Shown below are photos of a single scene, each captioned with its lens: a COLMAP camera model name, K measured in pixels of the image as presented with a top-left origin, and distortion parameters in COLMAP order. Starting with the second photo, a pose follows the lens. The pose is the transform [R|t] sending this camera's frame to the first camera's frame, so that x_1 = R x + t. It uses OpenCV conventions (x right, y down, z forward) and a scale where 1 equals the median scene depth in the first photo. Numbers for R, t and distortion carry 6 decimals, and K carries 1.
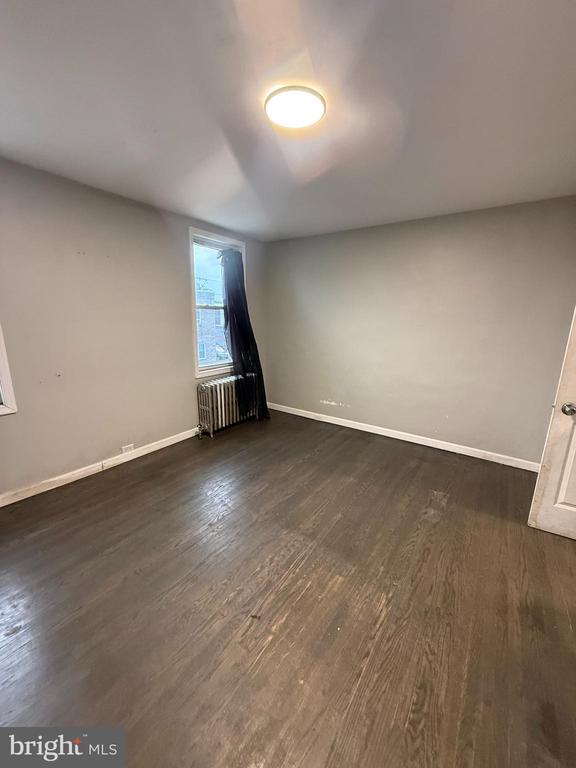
lens RADIAL K [[305.7, 0, 288.0], [0, 305.7, 384.0], [0, 0, 1]] dist [-0.001390, -0.000343]
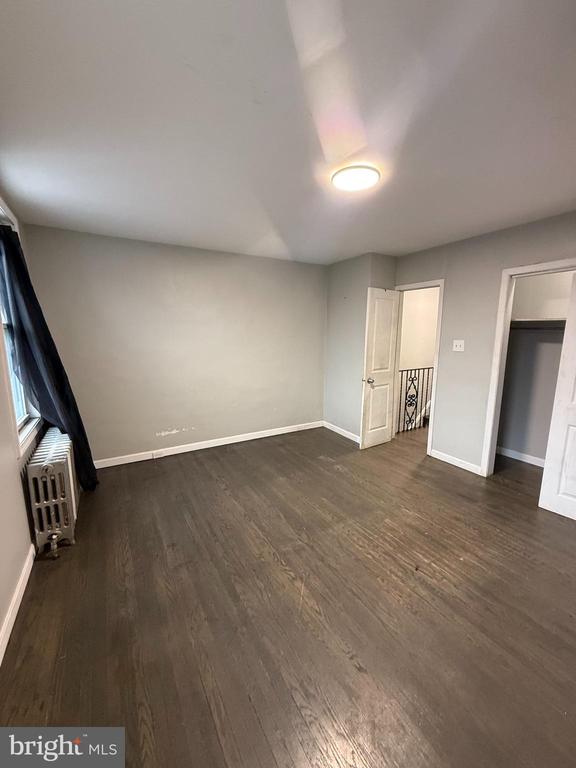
lens RADIAL K [[305.7, 0, 288.0], [0, 305.7, 384.0], [0, 0, 1]] dist [-0.001390, -0.000343]
pose [[0.414063, -0.170265, 0.894182, -0.819888], [0.207003, 0.974224, 0.089650, -0.140298], [-0.886398, 0.147977, 0.438636, 0.479989]]
